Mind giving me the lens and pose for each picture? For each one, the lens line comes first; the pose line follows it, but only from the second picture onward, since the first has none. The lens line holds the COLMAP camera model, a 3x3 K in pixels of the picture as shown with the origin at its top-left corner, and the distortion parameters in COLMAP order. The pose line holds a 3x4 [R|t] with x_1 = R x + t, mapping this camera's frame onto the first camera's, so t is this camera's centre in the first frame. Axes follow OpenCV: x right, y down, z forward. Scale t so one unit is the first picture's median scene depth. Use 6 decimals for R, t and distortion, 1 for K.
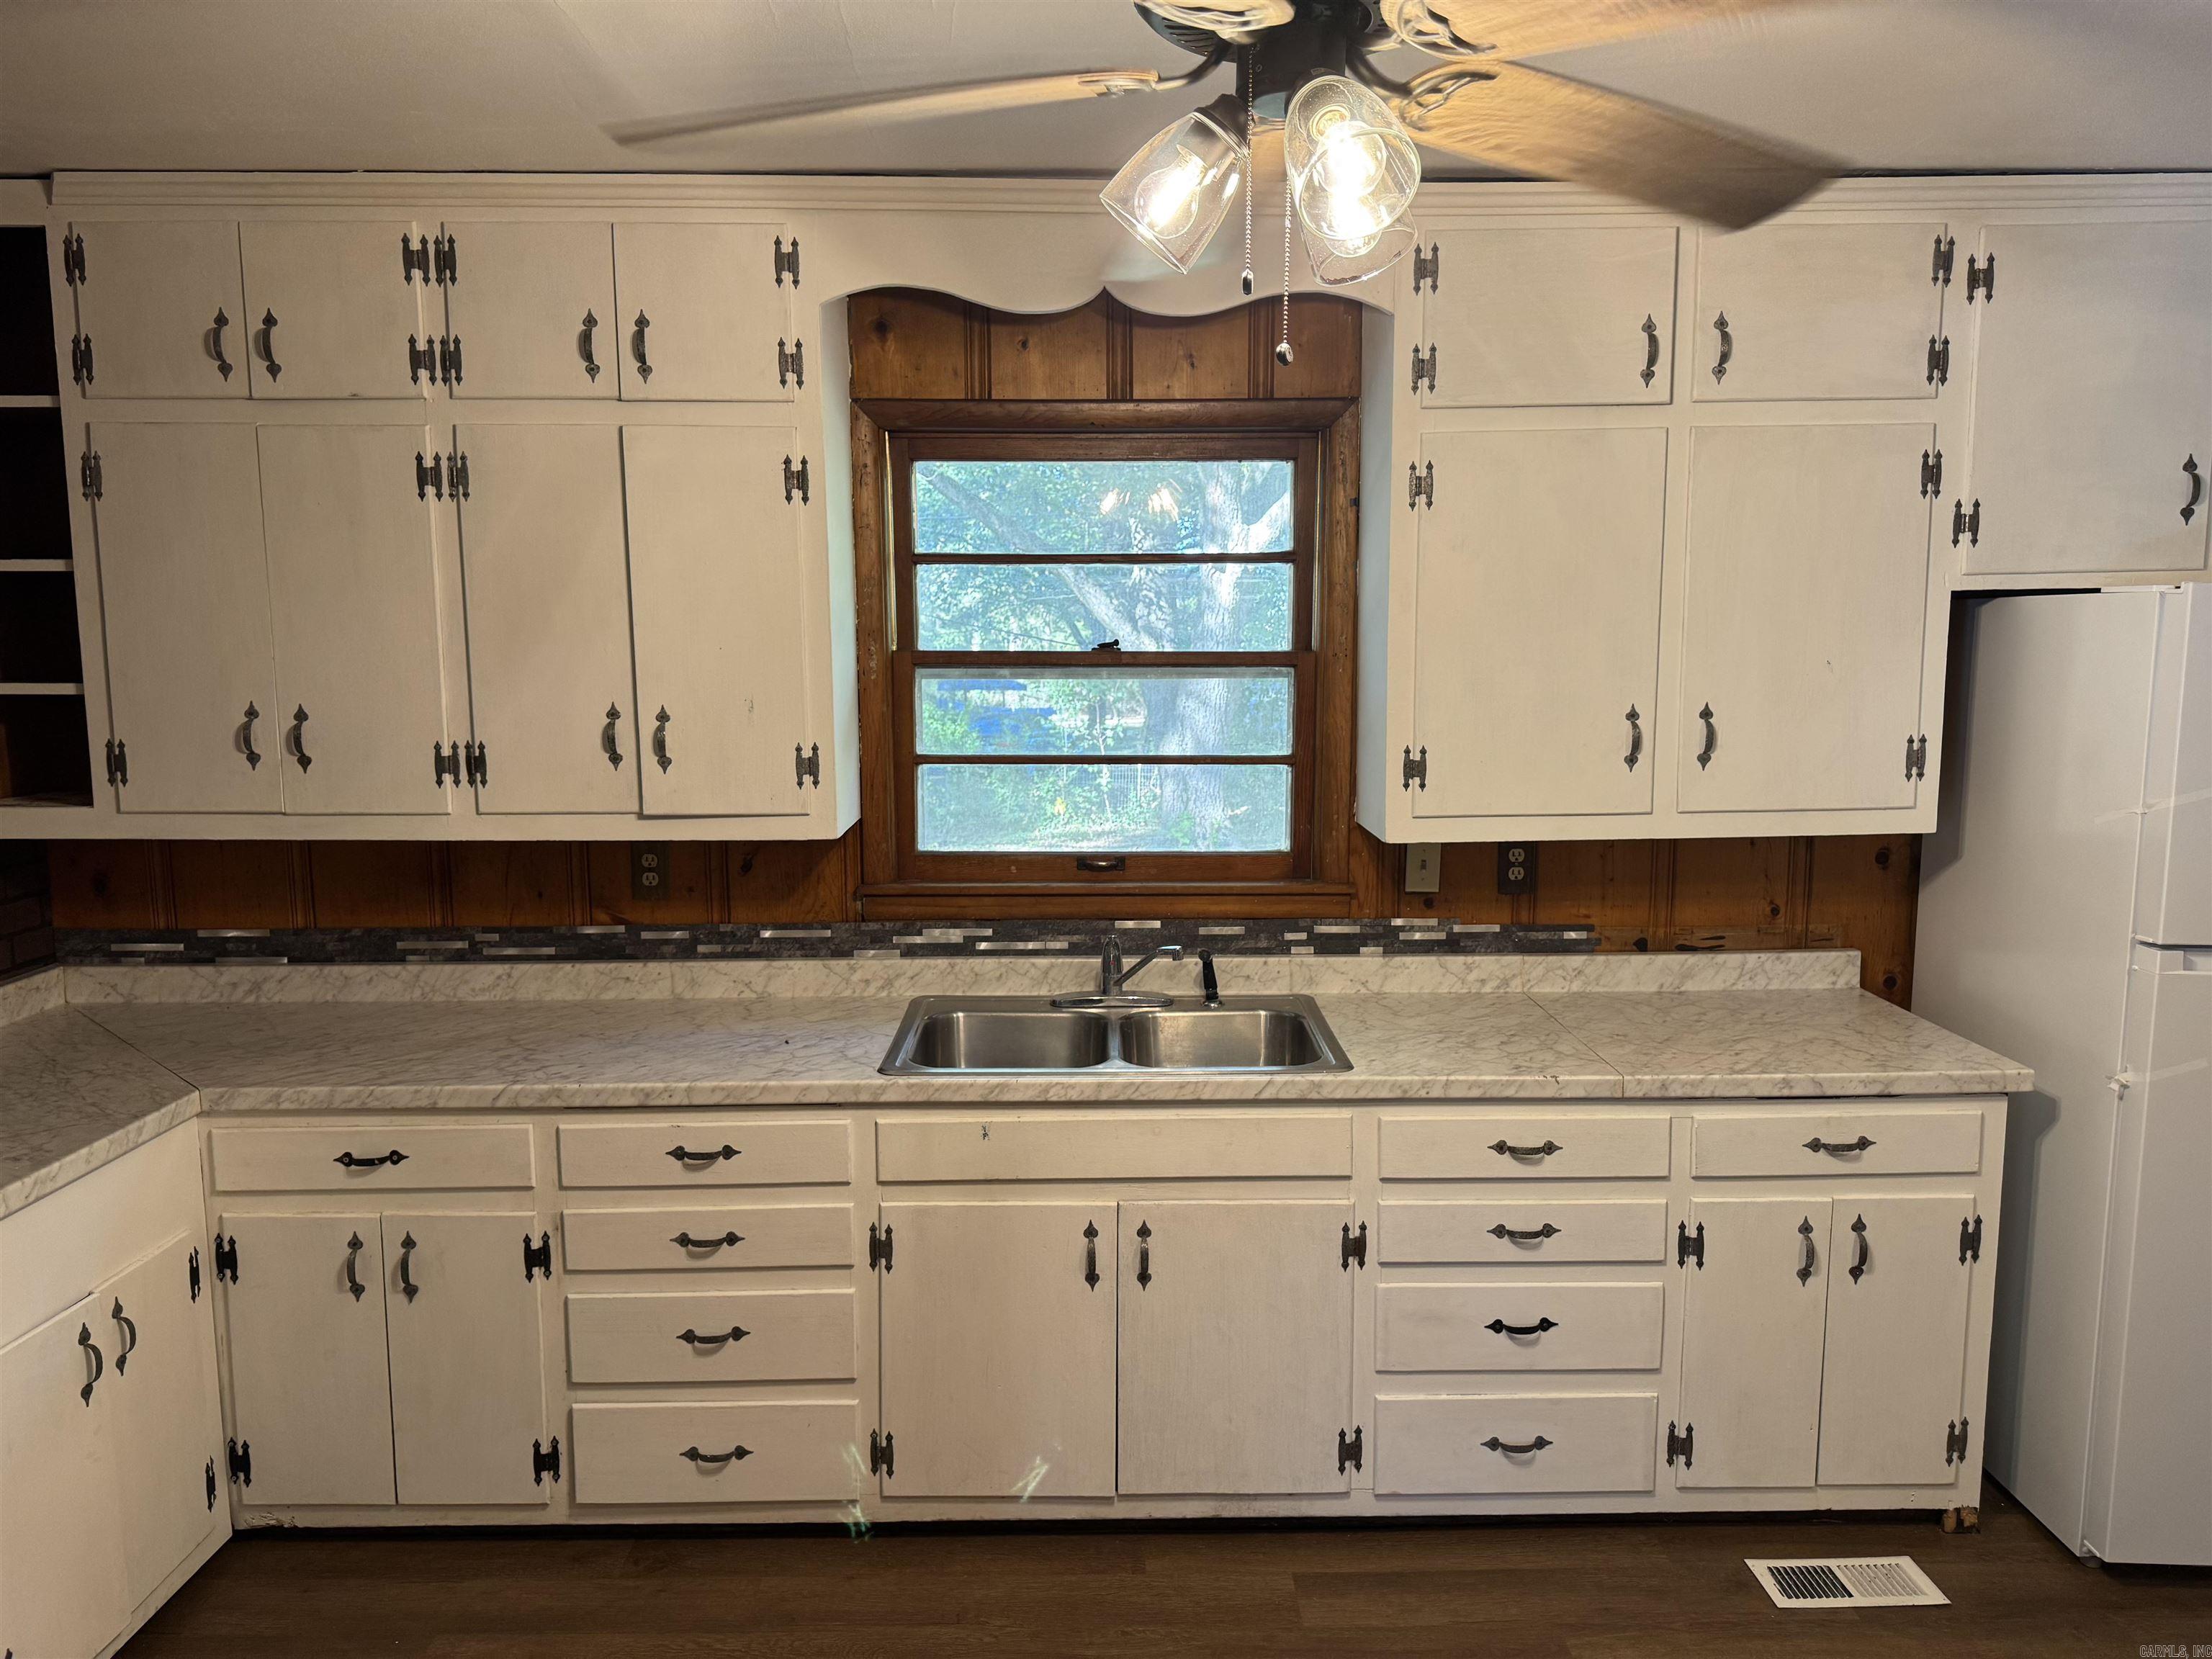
lens RADIAL K [[1543.8, 0, 1106.0], [0, 1543.8, 829.5], [0, 0, 1]] dist [0.124300, -0.169170]
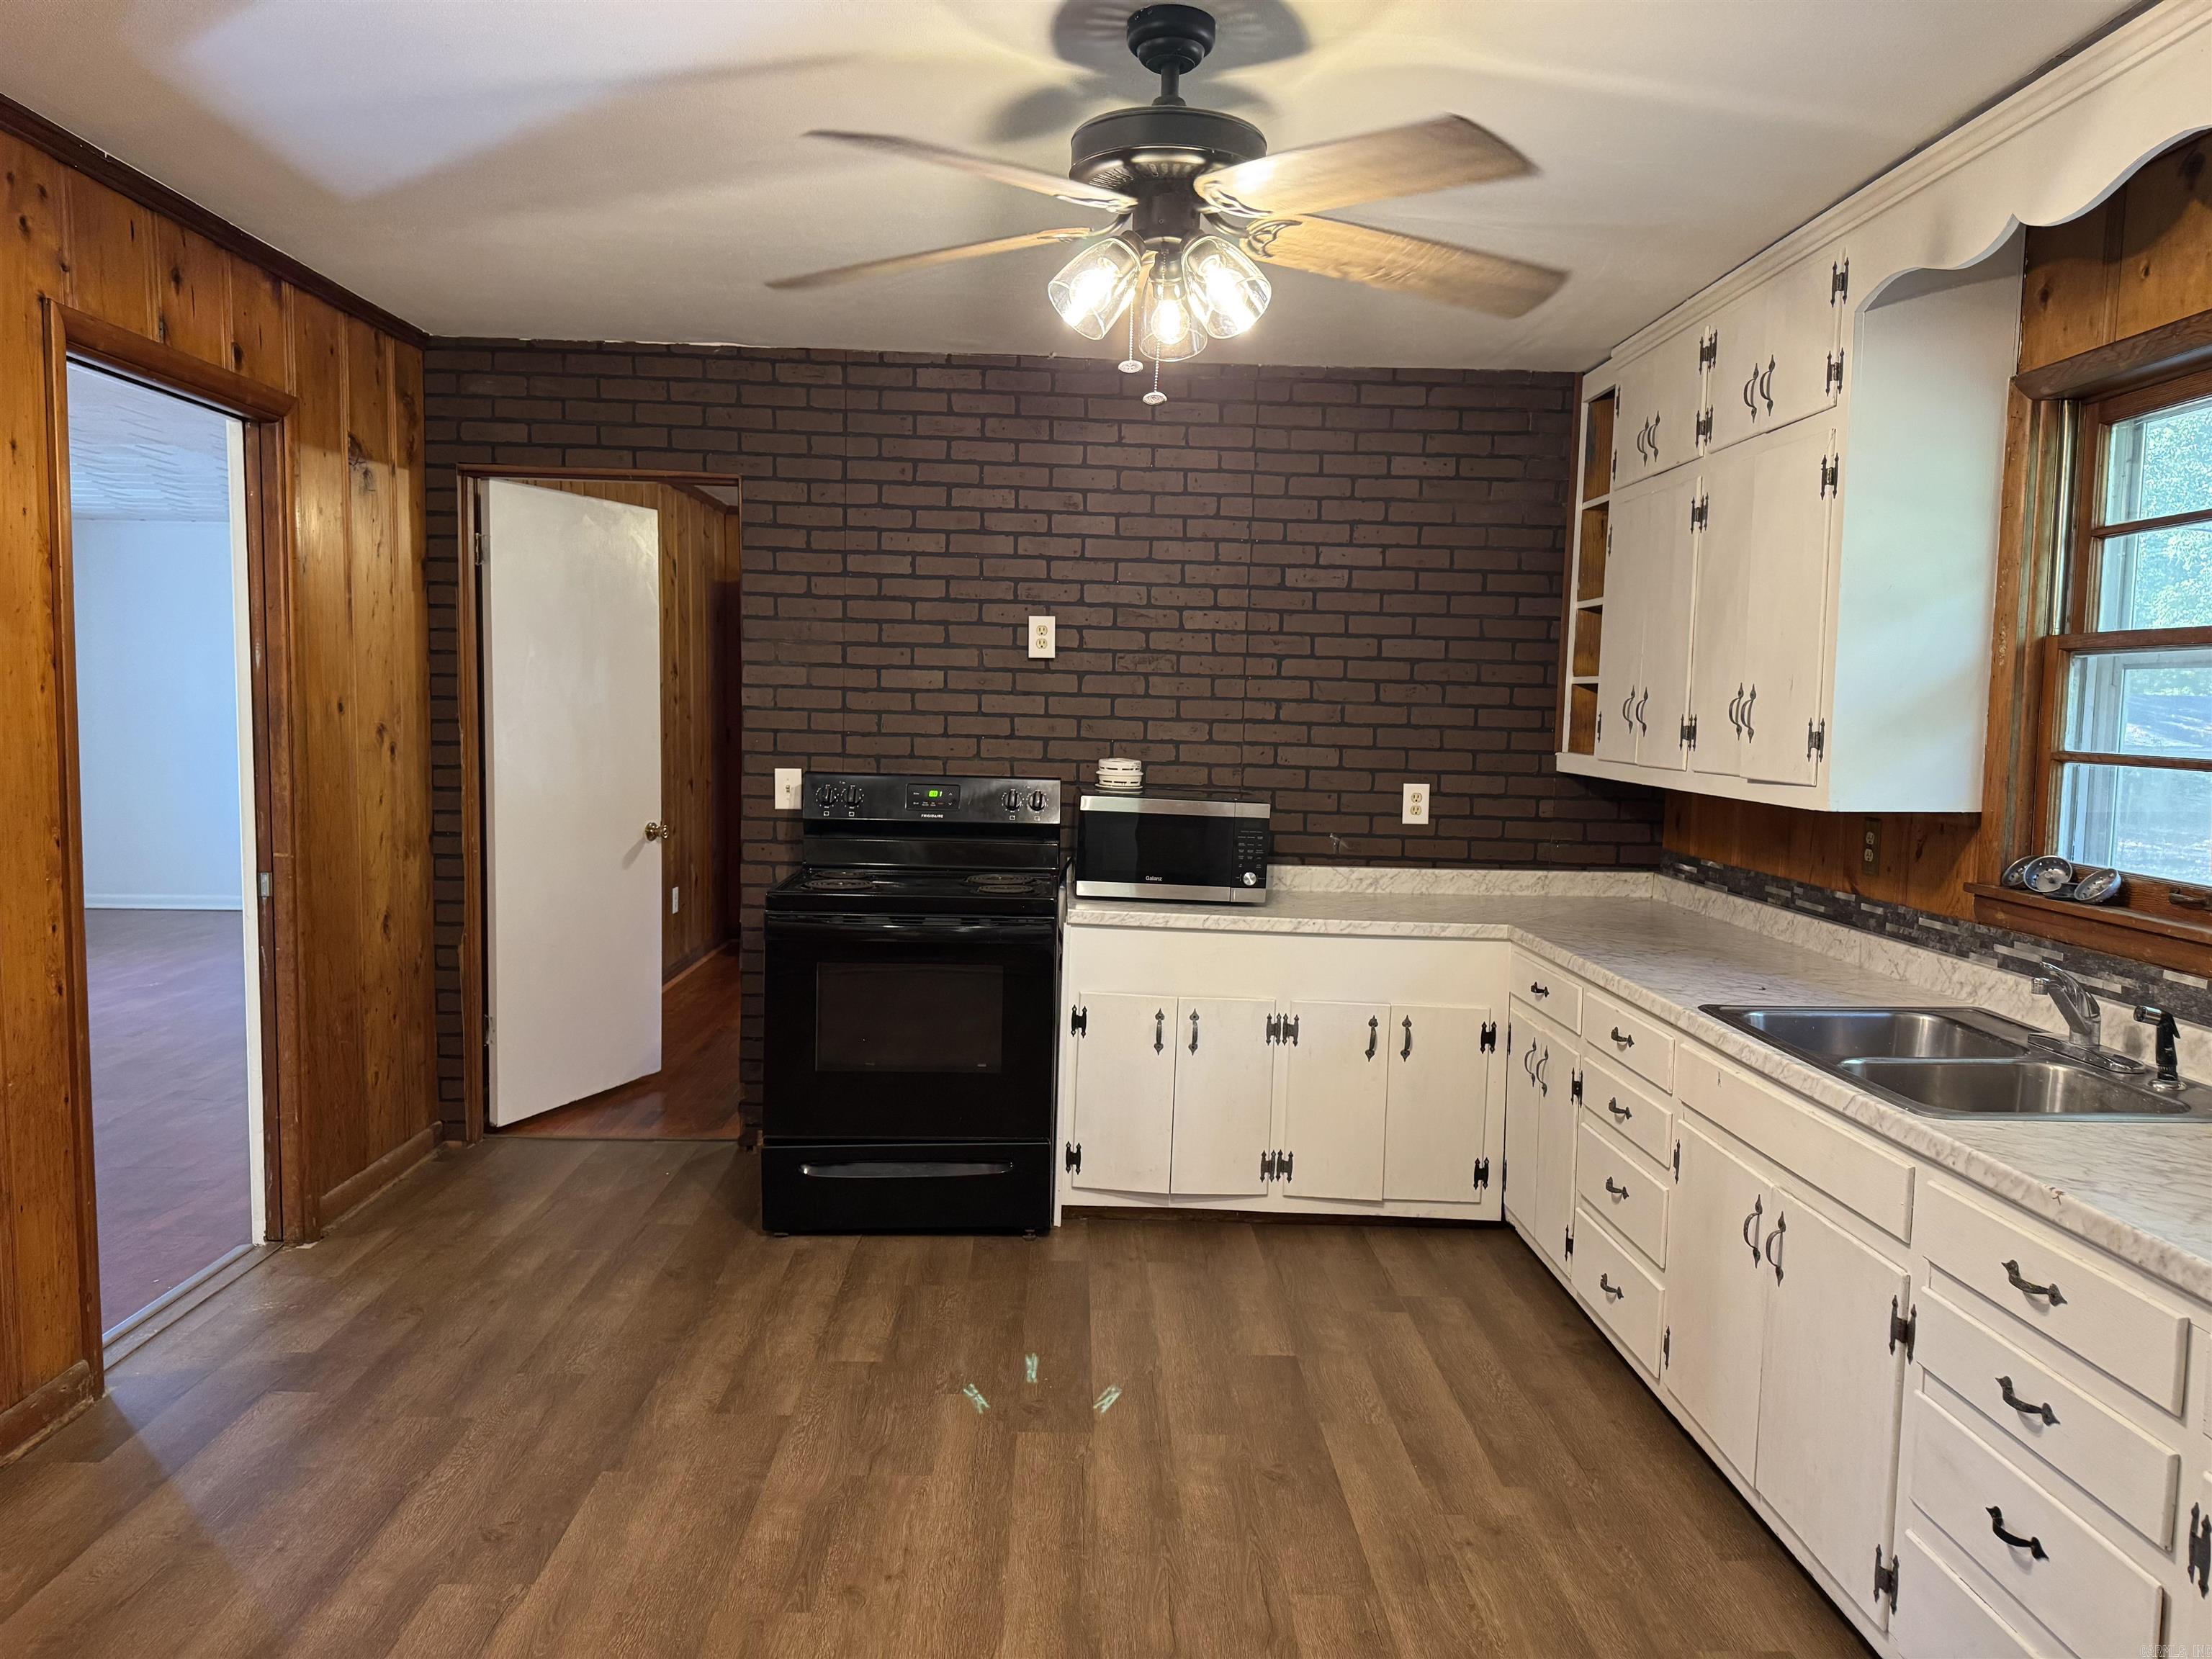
lens RADIAL K [[1543.8, 0, 1106.0], [0, 1543.8, 829.5], [0, 0, 1]] dist [0.124300, -0.169170]
pose [[0.032800, 0.087331, -0.995639, 0.780280], [-0.143497, 0.986266, 0.081782, 0.000715], [0.989107, 0.140189, 0.044881, 0.423341]]
